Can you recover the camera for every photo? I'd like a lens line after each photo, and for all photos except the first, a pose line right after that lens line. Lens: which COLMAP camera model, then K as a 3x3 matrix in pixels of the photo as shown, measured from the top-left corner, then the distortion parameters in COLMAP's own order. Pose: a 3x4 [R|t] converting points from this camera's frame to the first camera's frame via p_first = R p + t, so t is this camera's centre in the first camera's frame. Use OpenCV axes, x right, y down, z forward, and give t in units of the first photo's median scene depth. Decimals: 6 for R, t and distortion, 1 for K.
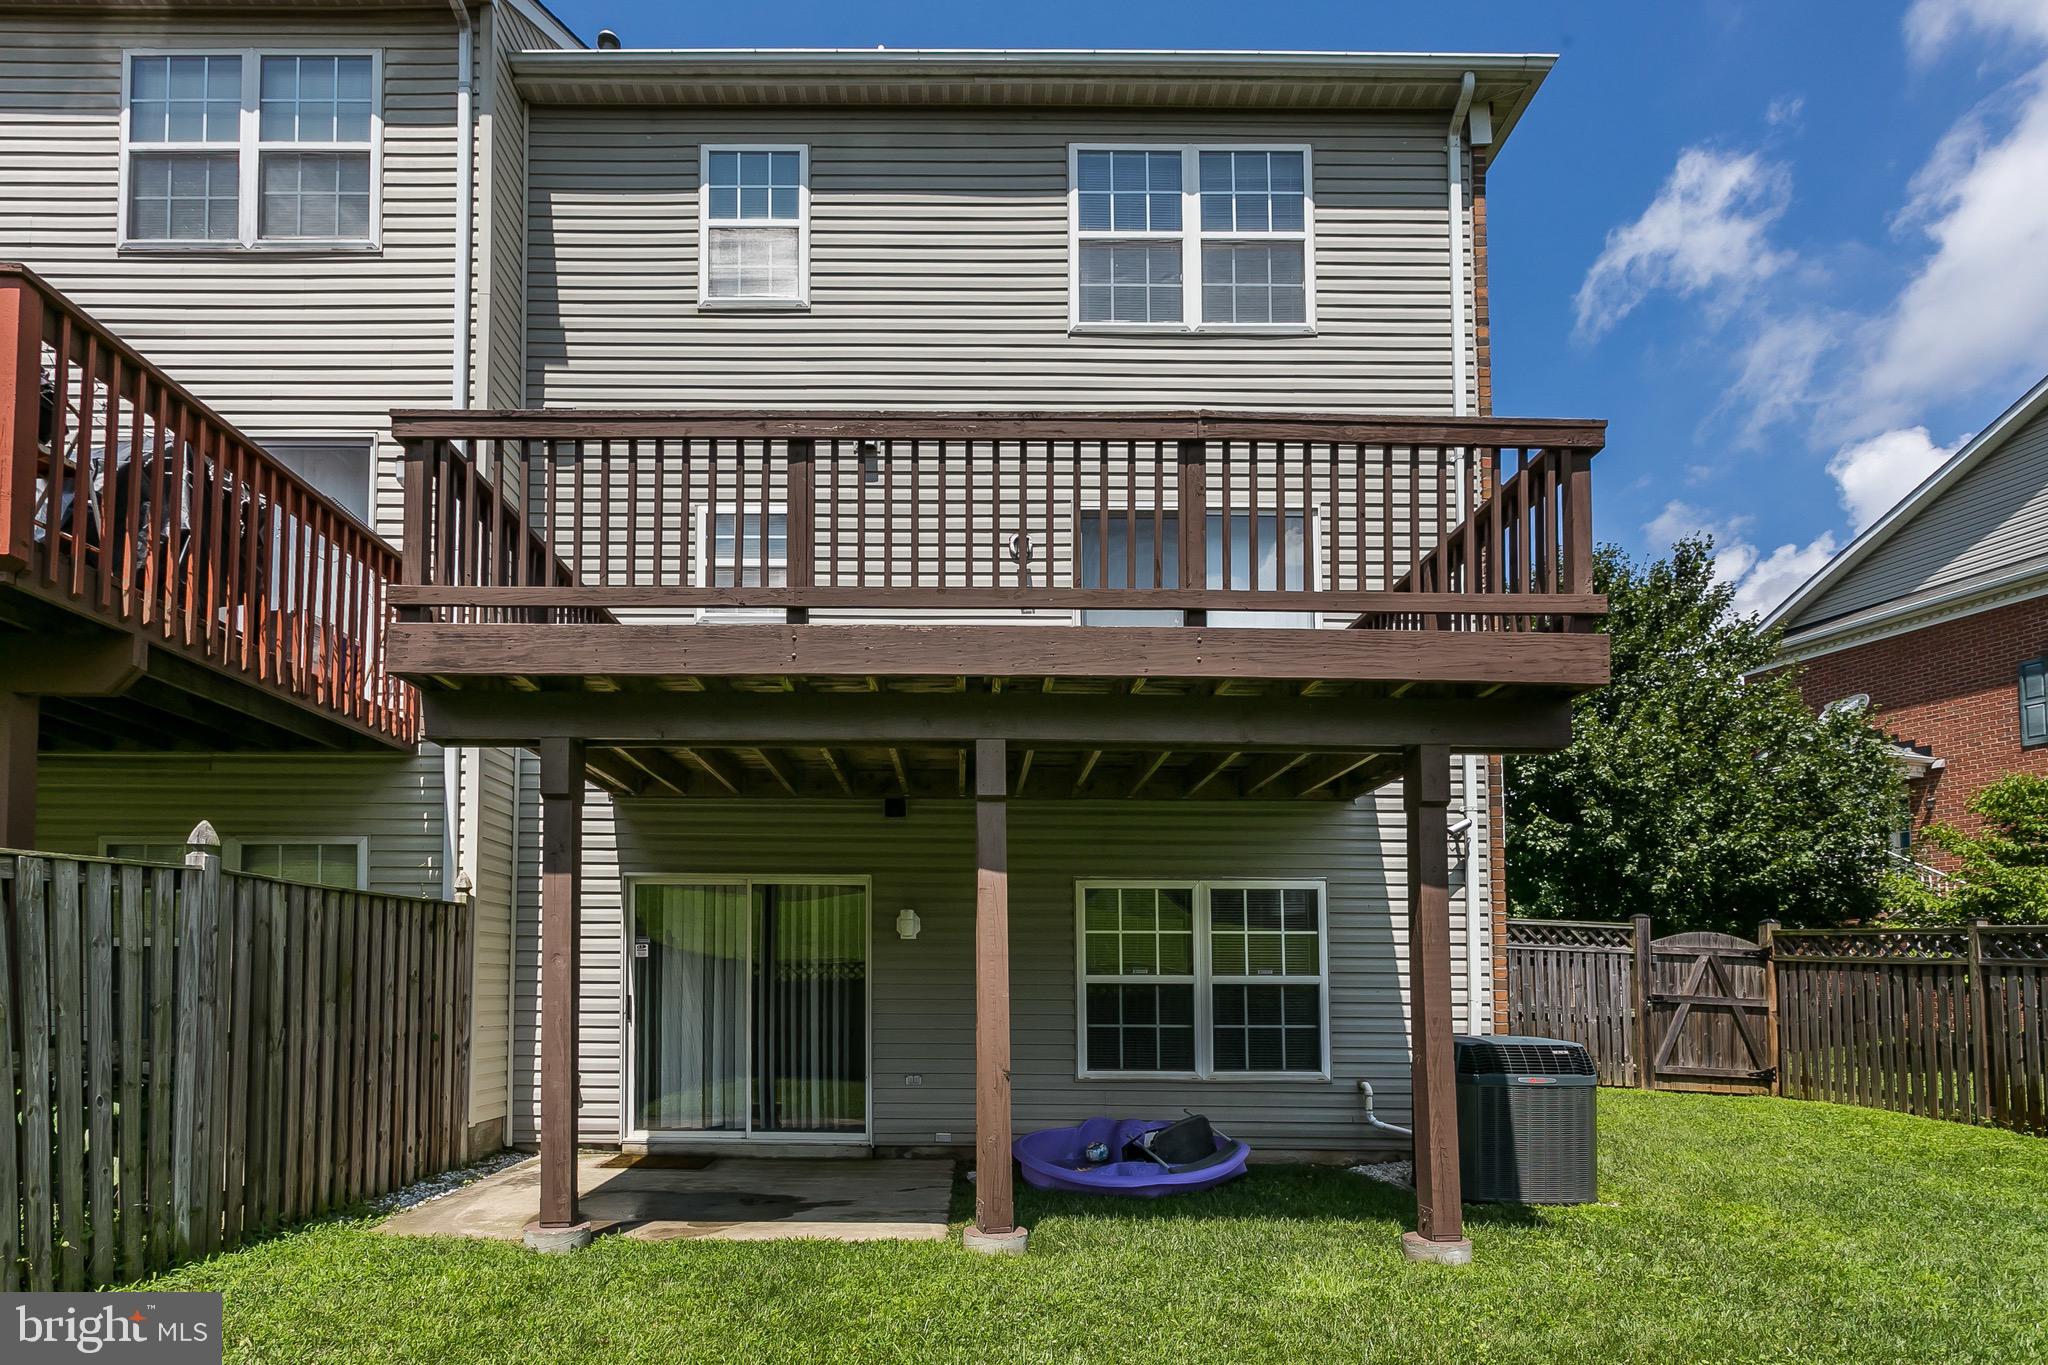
lens RADIAL K [[1031.3, 0, 843.9], [0, 1031.3, 926.1], [0, 0, 1]] dist [0.001115, 0.000410]
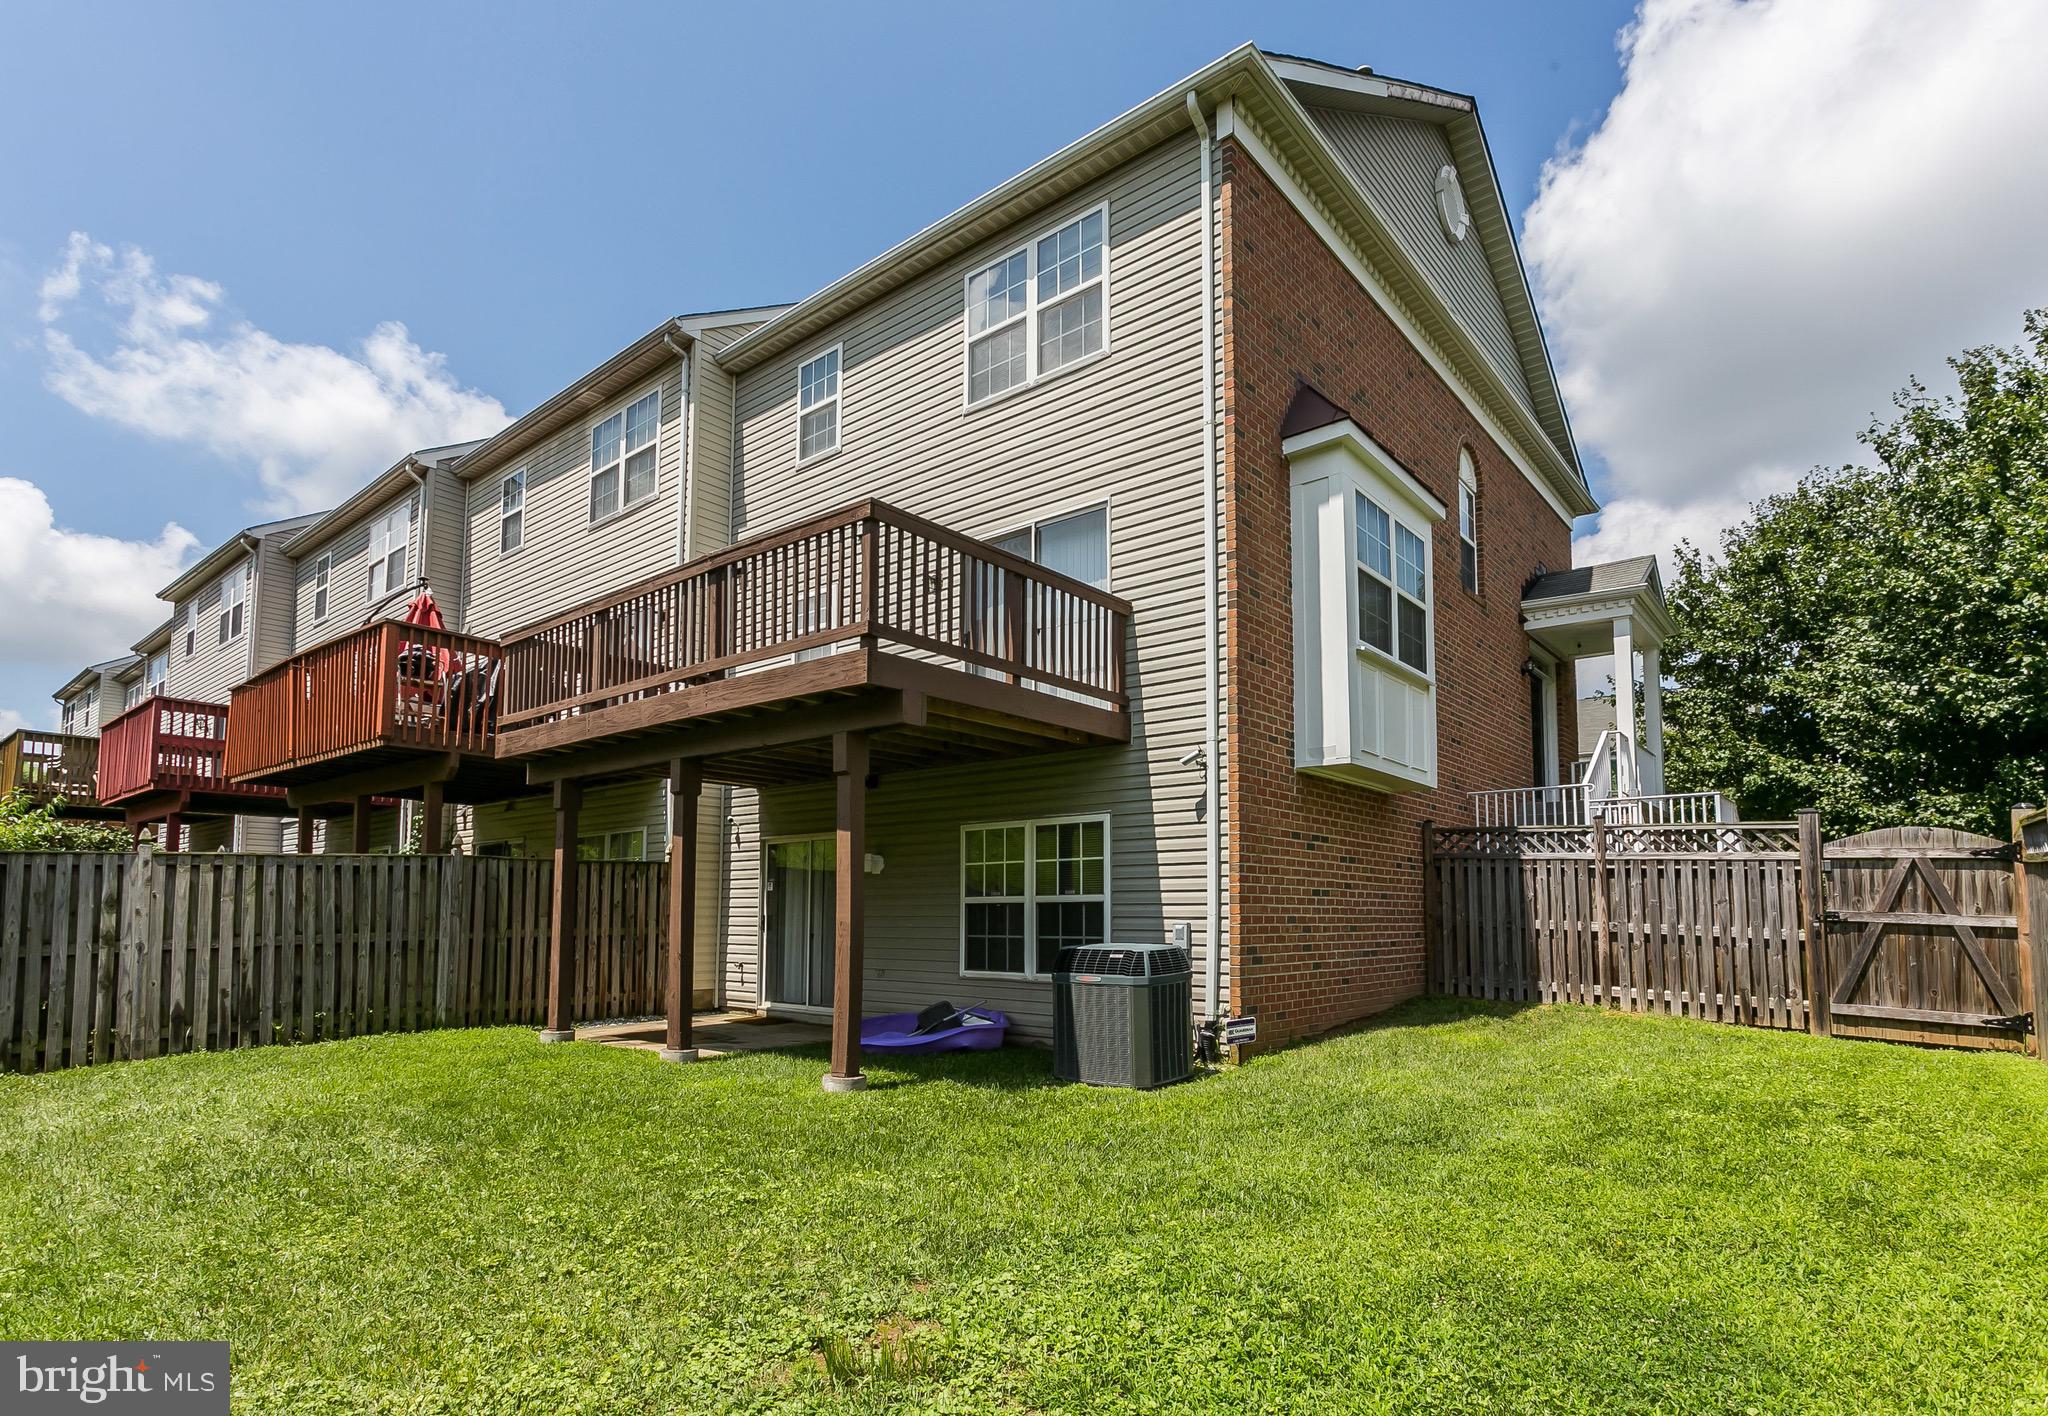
lens RADIAL K [[1039.2, 0, 1025.8], [0, 1039.2, 817.1], [0, 0, 1]] dist [-0.001442, -0.000641]
pose [[0.775002, -0.065914, -0.628512, 1.127877], [0.037564, 0.997592, -0.058301, 0.025568], [0.630842, 0.021574, 0.775612, 0.020277]]
